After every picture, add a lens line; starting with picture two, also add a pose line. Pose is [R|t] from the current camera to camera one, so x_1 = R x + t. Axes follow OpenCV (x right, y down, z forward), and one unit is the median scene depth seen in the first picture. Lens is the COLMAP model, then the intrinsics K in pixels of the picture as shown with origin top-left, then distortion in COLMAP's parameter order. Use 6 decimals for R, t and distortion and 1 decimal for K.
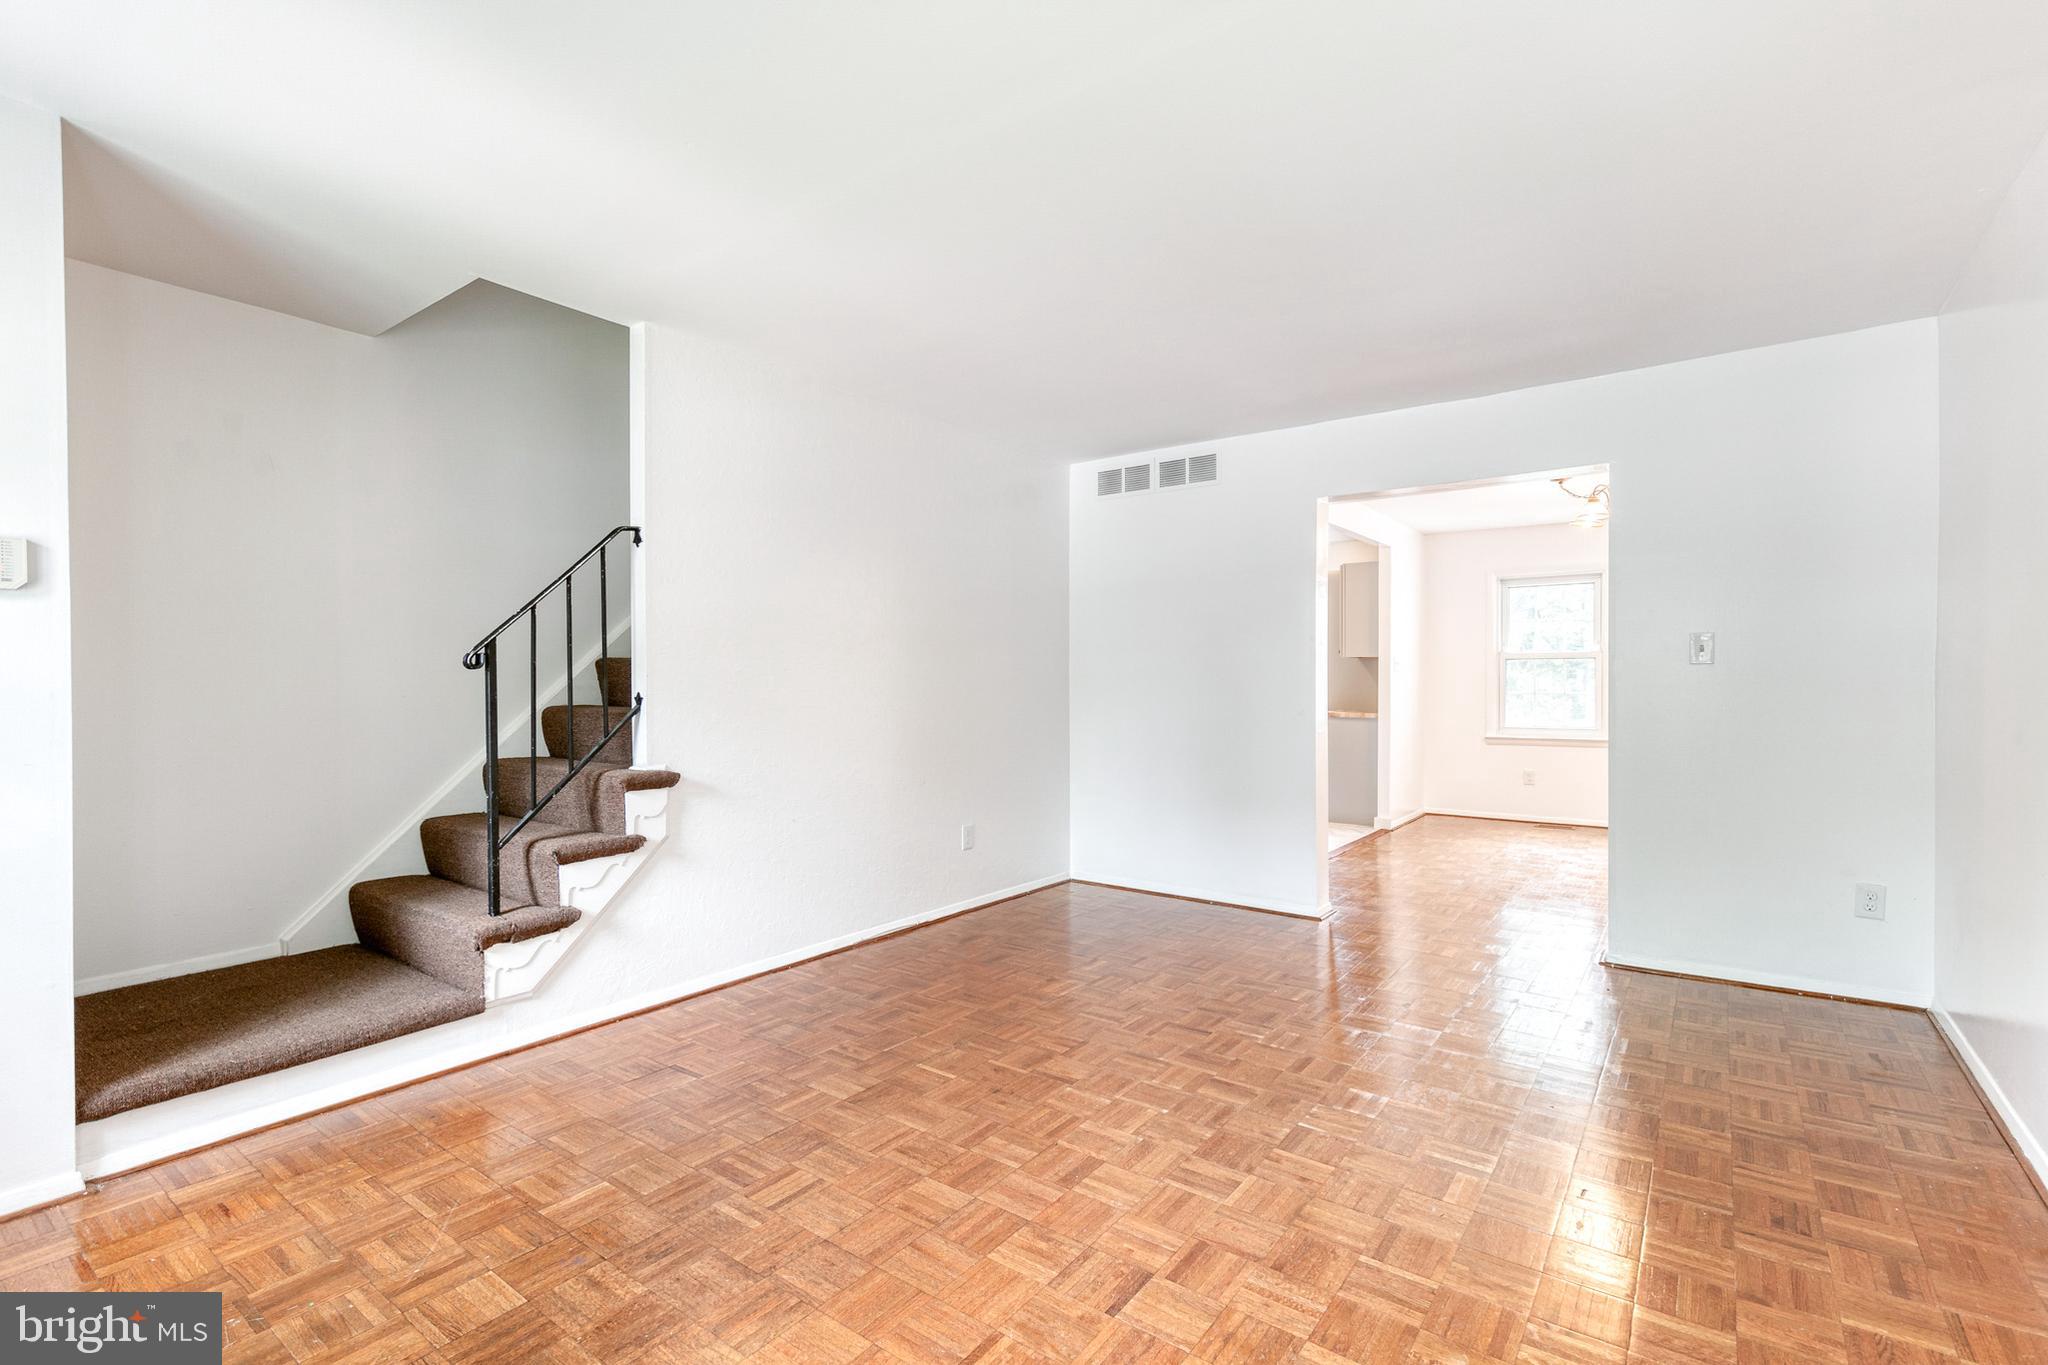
lens RADIAL K [[923.4, 0, 1035.6], [0, 923.4, 693.3], [0, 0, 1]] dist [0.008152, -0.000923]
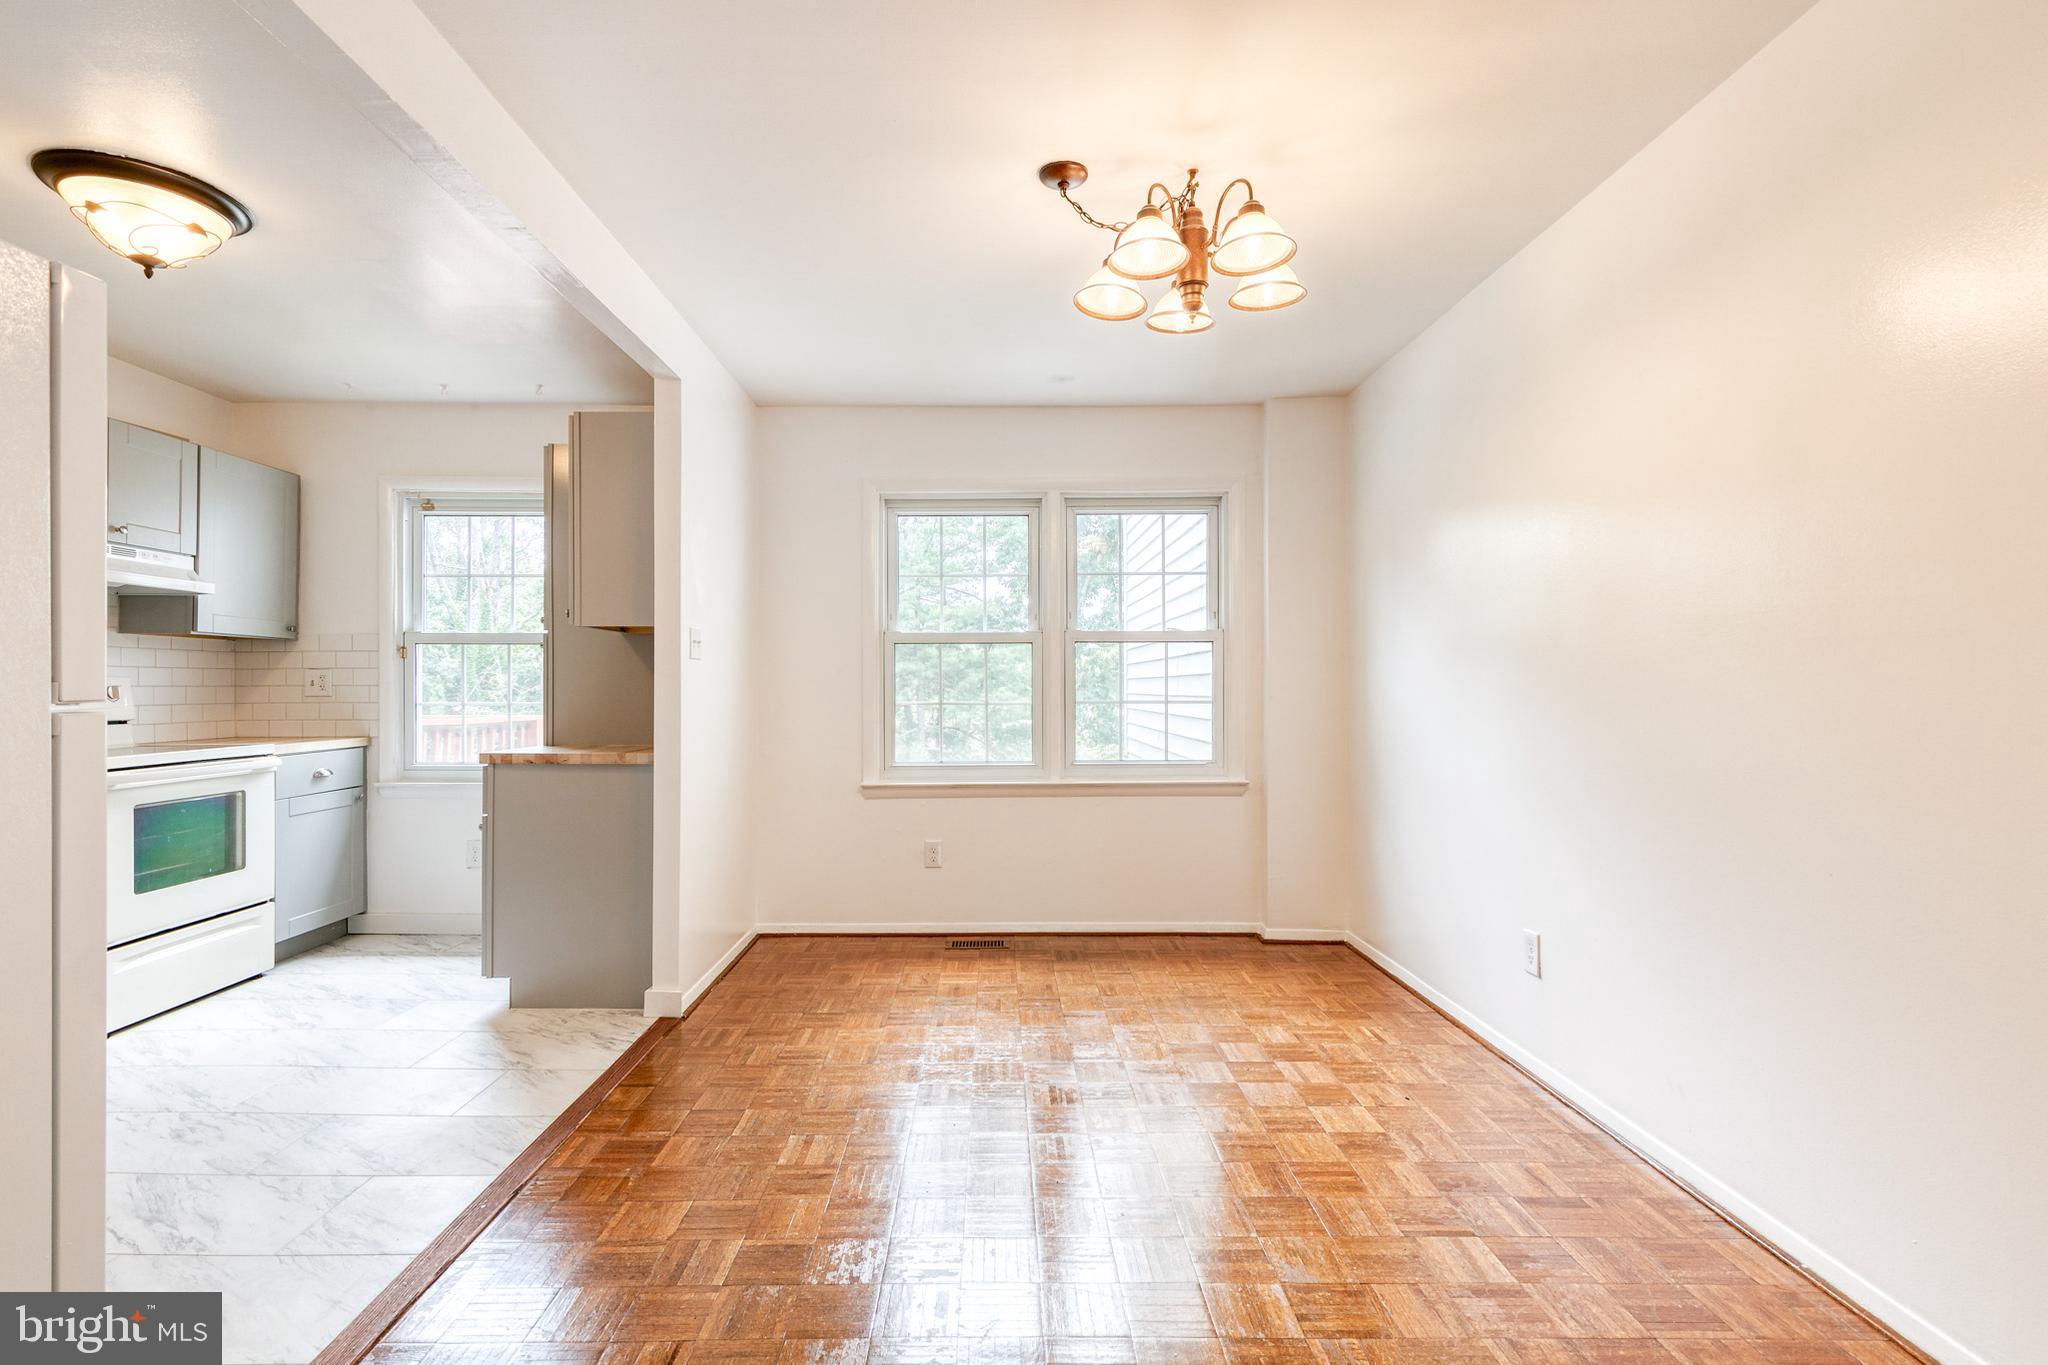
lens RADIAL K [[942.6, 0, 996.5], [0, 942.6, 679.6], [0, 0, 1]] dist [-0.000538, -0.000187]
pose [[0.802856, 0.004782, 0.596154, 0.524379], [0.009272, 0.999747, -0.020505, -0.006109], [-0.596101, 0.021990, 0.802608, 1.212841]]
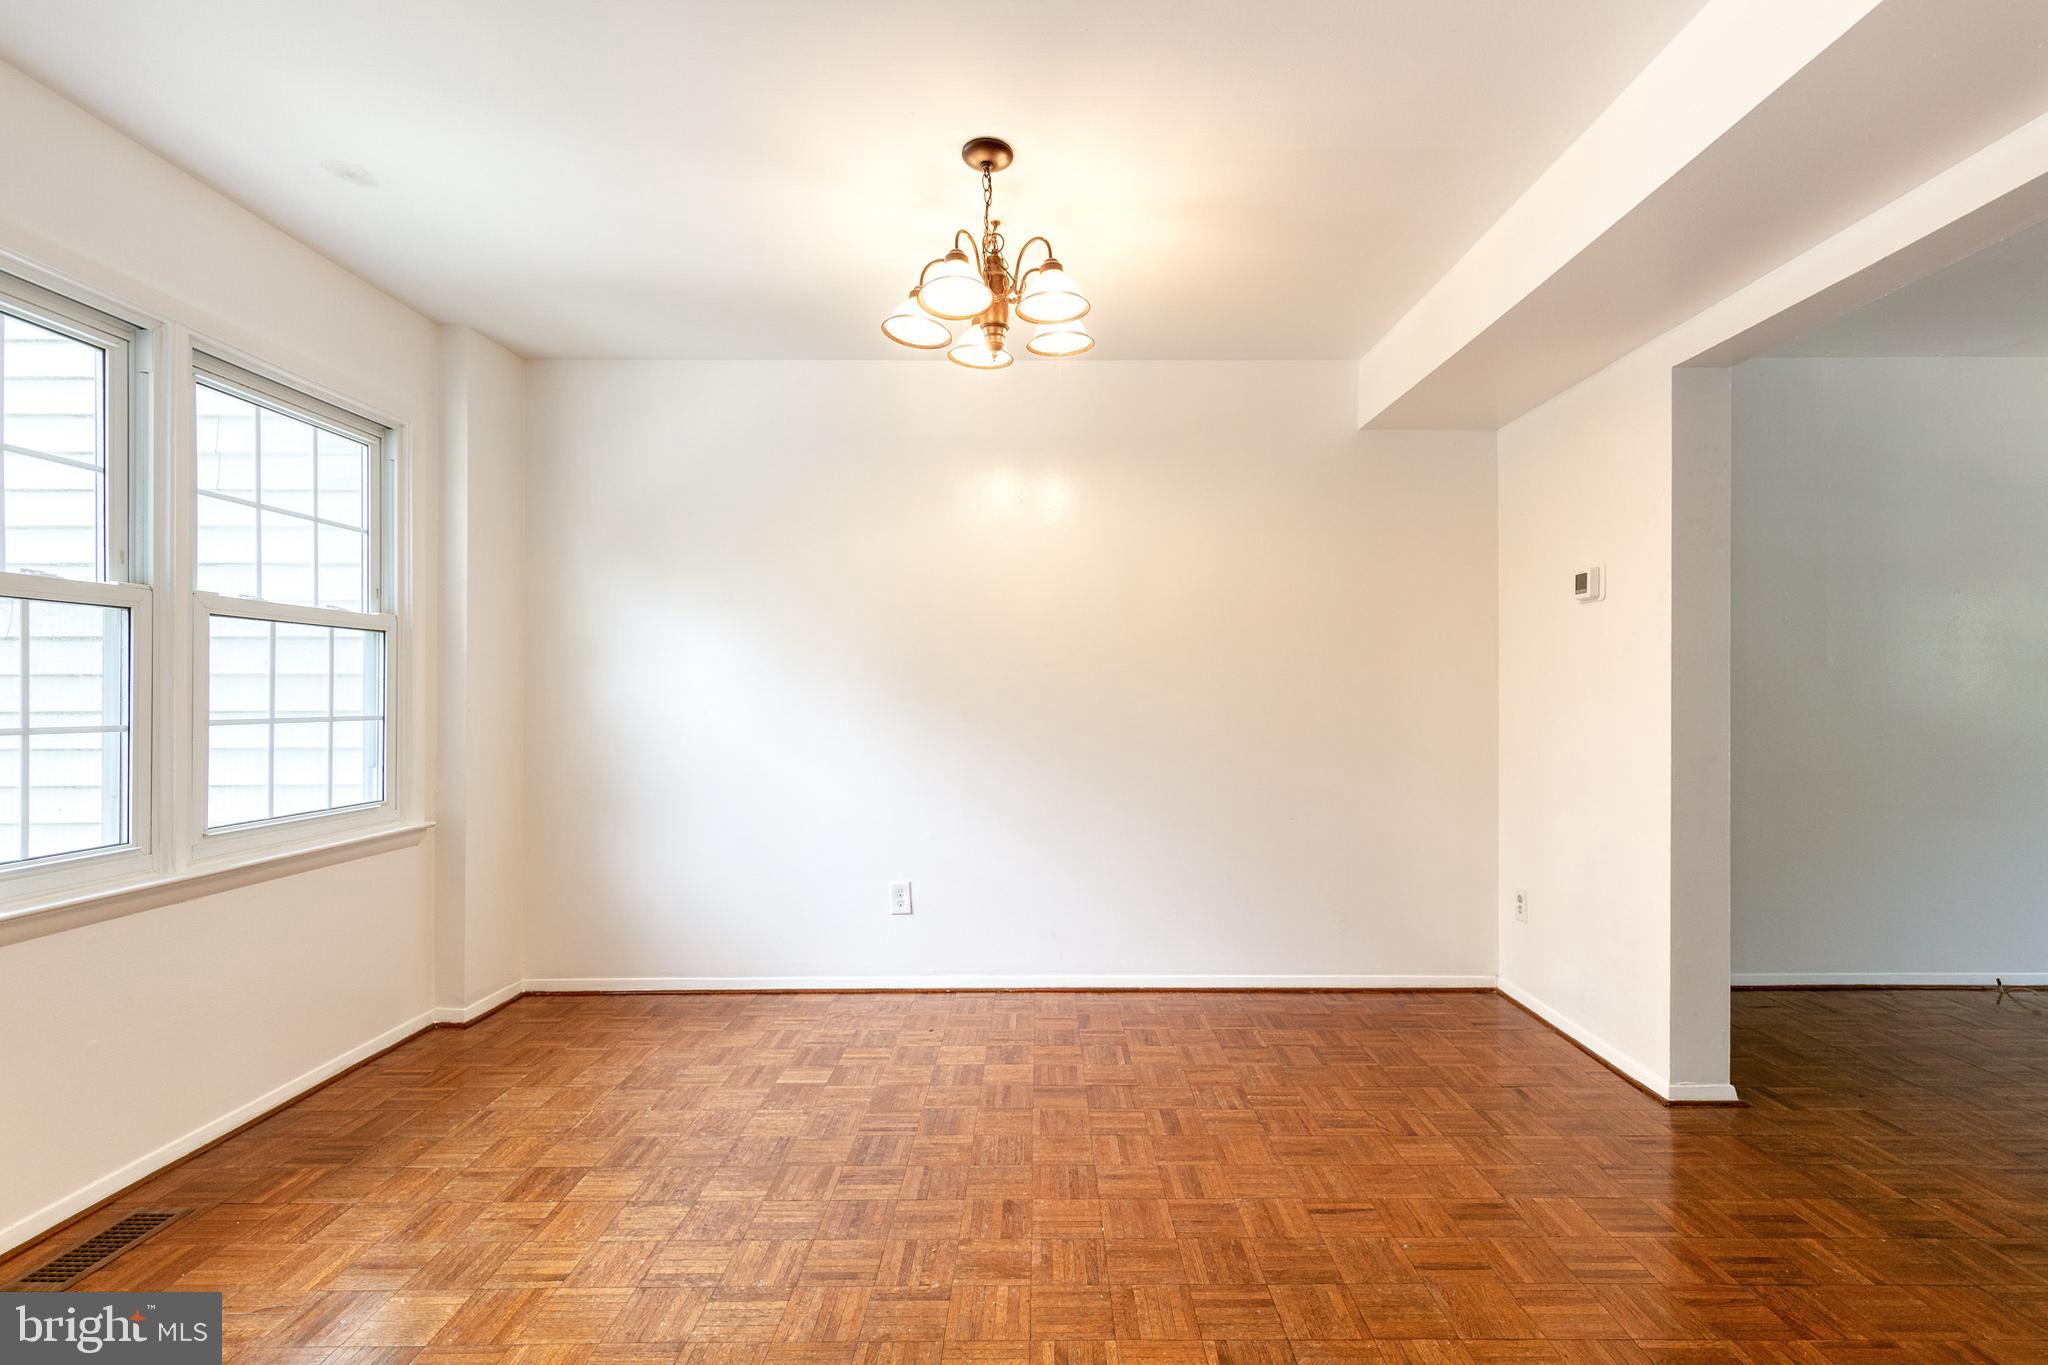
lens RADIAL K [[923.4, 0, 1035.6], [0, 923.4, 693.3], [0, 0, 1]] dist [0.008152, -0.000923]
pose [[-0.594170, 0.003271, 0.804333, 0.442797], [0.014403, 0.999875, 0.006573, -0.020013], [-0.804211, 0.015490, -0.594143, 2.122466]]
